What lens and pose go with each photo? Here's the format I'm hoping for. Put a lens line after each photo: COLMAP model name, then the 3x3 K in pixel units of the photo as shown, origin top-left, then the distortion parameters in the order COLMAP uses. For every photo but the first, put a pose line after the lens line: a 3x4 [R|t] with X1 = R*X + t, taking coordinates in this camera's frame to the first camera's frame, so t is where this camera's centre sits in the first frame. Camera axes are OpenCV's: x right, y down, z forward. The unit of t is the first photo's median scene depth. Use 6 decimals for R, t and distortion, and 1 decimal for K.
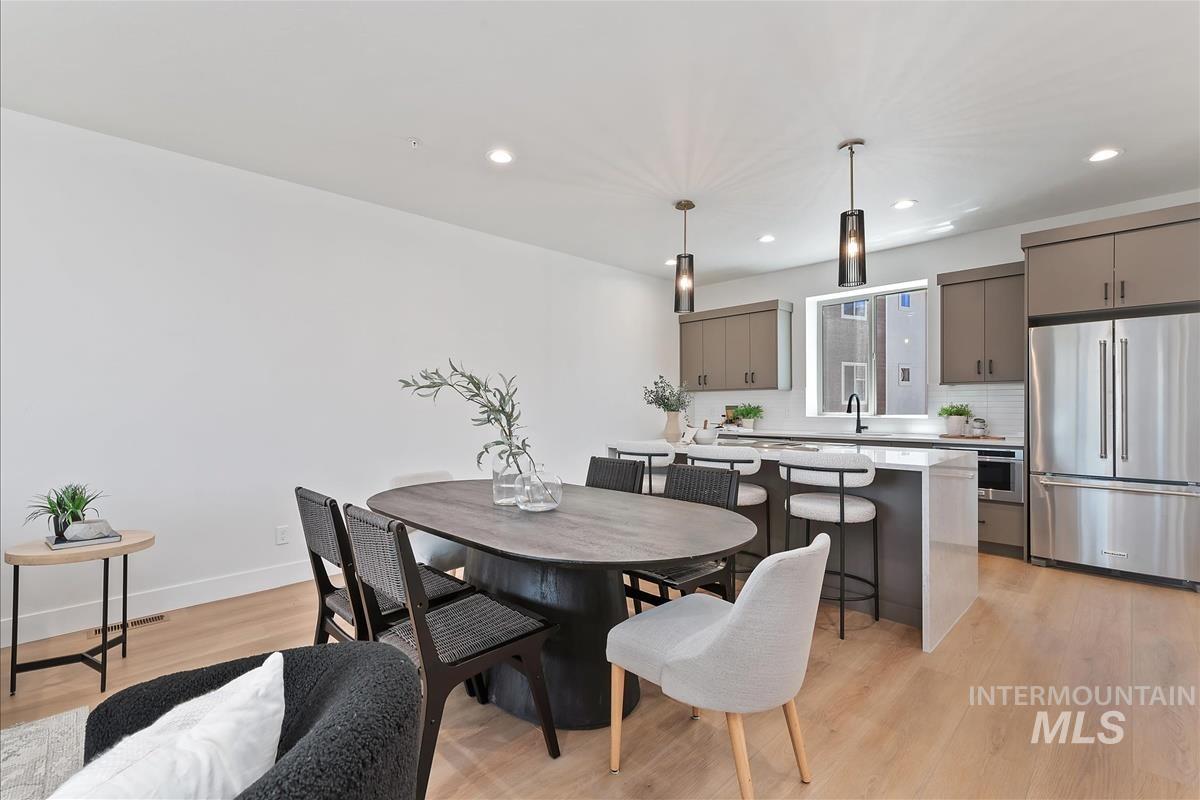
lens RADIAL K [[521.1, 0, 597.8], [0, 521.1, 403.6], [0, 0, 1]] dist [-0.003509, -0.000104]
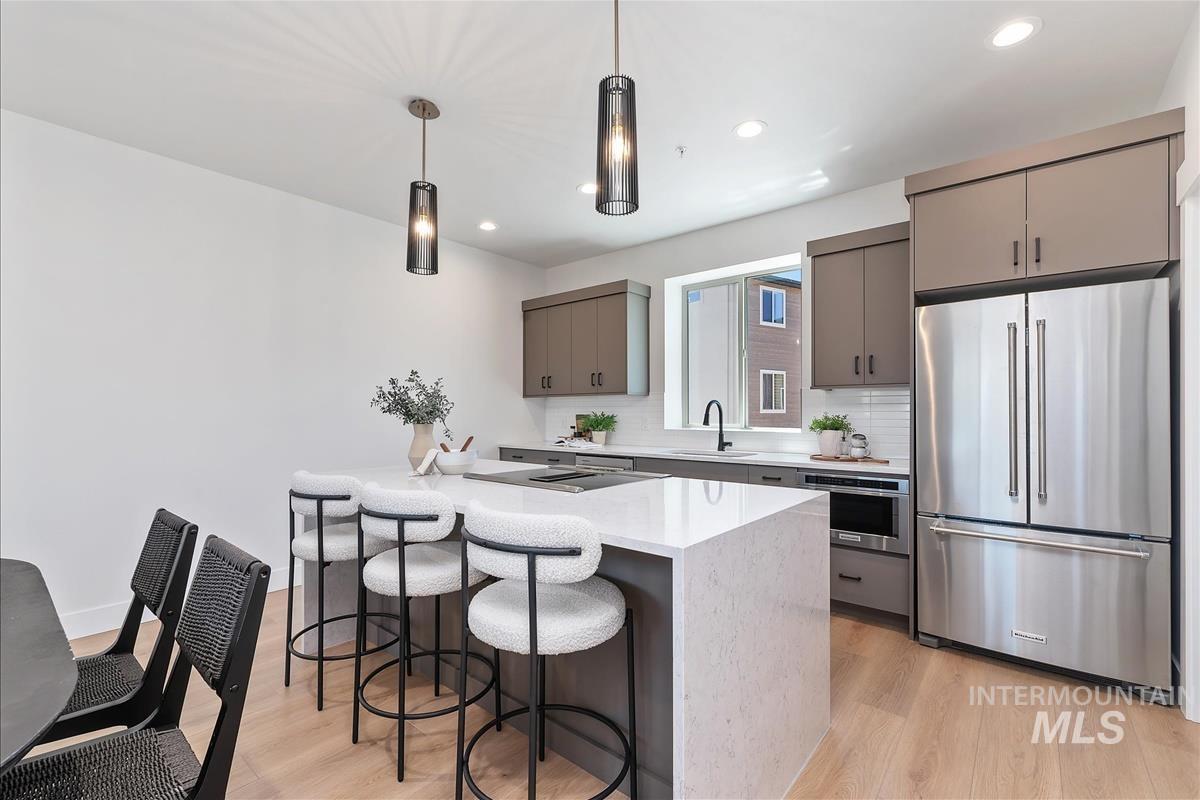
lens RADIAL K [[521.1, 0, 593.1], [0, 521.1, 405.0], [0, 0, 1]] dist [-0.003509, -0.000104]
pose [[0.994928, 0.006849, 0.100360, 0.321570], [-0.005714, 0.999916, -0.011592, -0.002917], [-0.100431, 0.010960, 0.994884, 0.339160]]
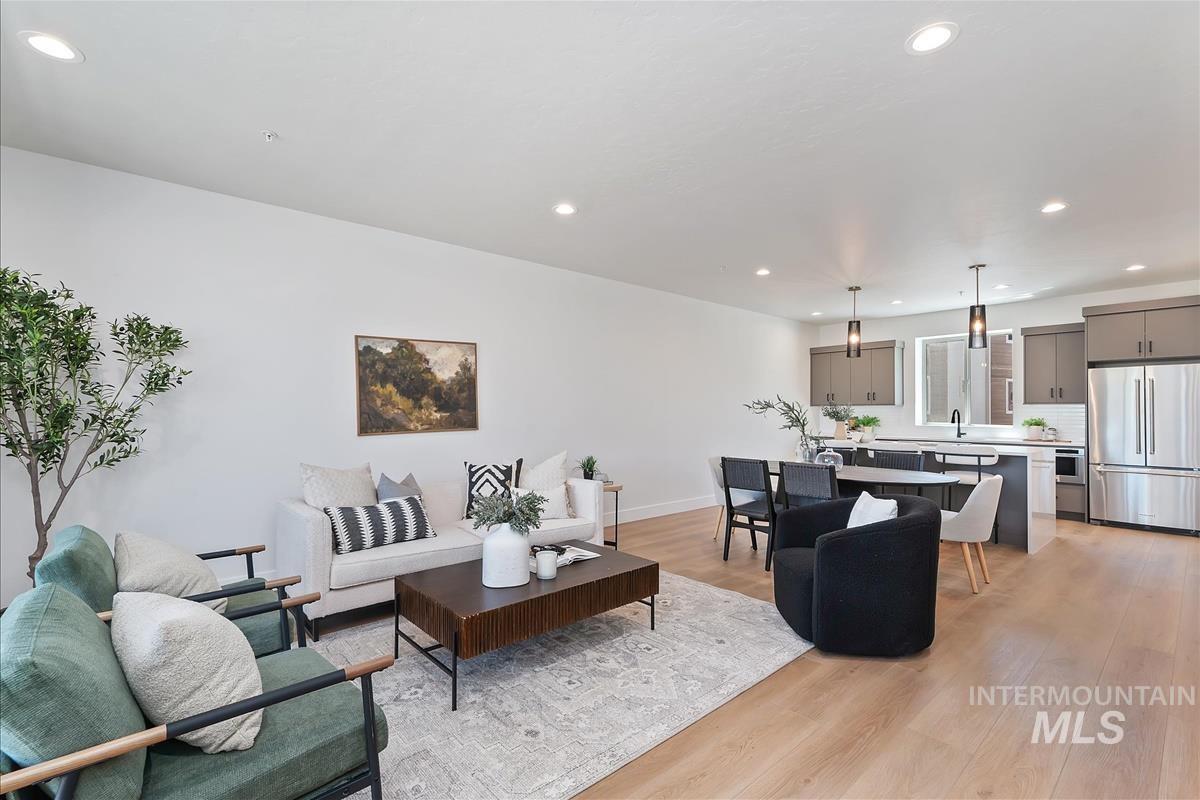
lens RADIAL K [[521.1, 0, 603.5], [0, 521.1, 403.1], [0, 0, 1]] dist [-0.003509, -0.000104]
pose [[0.998232, 0.006143, -0.059114, -0.496879], [-0.006949, 0.999885, -0.013452, -0.014249], [0.059025, 0.013839, 0.998161, -0.601097]]
